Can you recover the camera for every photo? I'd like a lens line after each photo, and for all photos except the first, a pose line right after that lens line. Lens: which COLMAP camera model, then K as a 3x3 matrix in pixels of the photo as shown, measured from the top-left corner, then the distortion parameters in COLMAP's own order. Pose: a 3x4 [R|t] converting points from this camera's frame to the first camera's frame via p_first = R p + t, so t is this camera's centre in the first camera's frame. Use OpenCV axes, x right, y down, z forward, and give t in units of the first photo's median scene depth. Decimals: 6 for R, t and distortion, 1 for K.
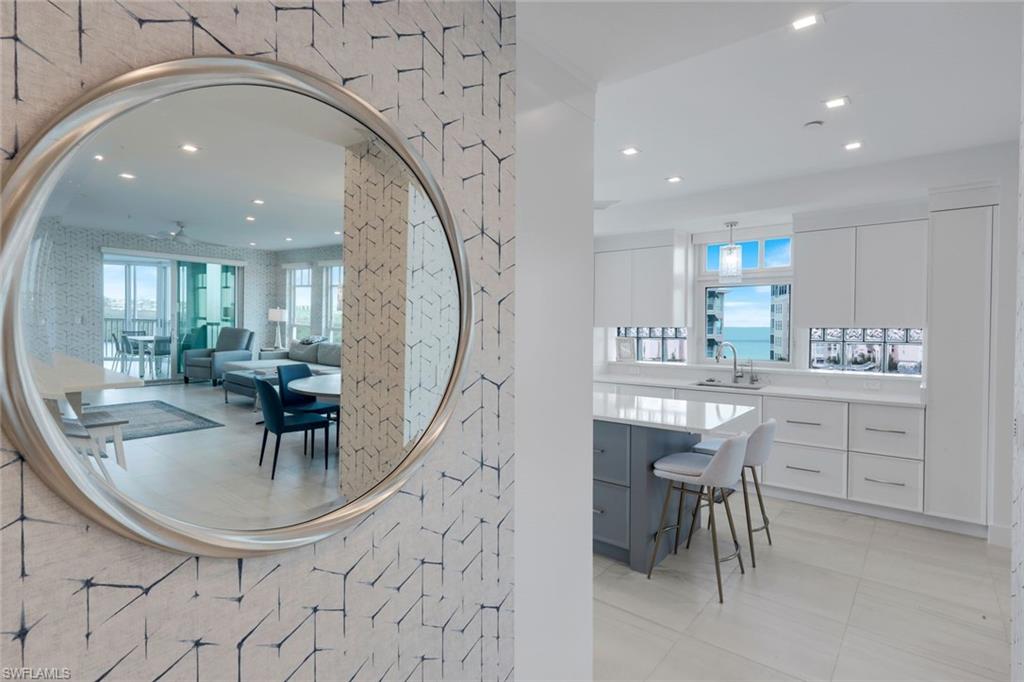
lens RADIAL K [[433.1, 0, 509.3], [0, 433.1, 335.8], [0, 0, 1]] dist [0.003462, 0.000166]
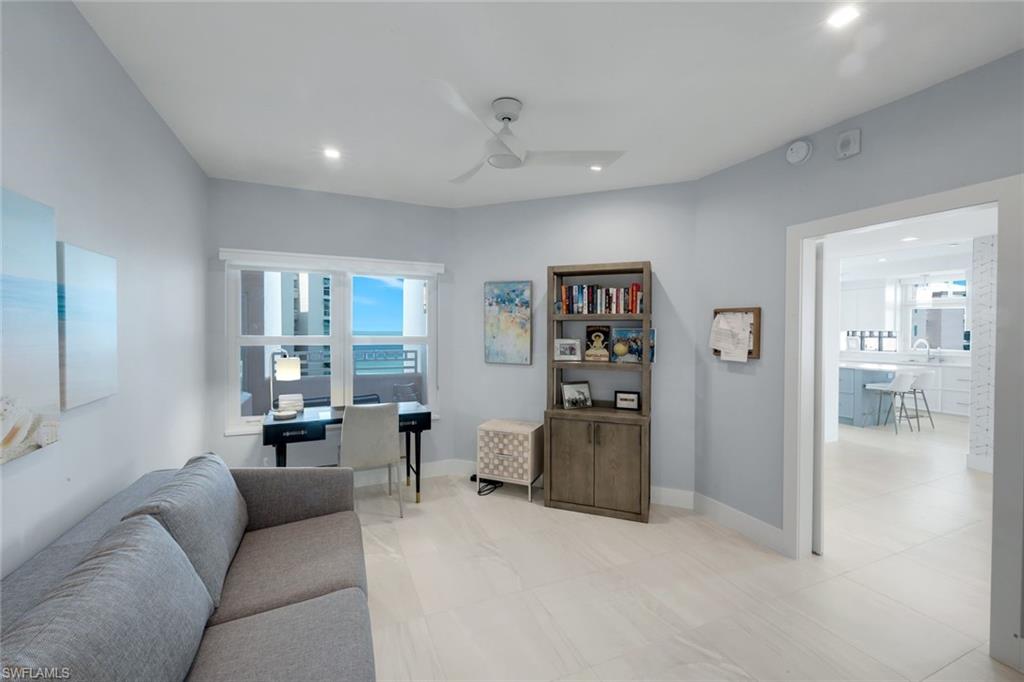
lens RADIAL K [[433.1, 0, 509.3], [0, 433.1, 335.8], [0, 0, 1]] dist [0.003462, 0.000166]
pose [[0.924310, 0.012439, -0.381440, -0.361311], [-0.018333, 0.999762, -0.011822, 0.048361], [0.381202, 0.017920, 0.924318, -1.200178]]
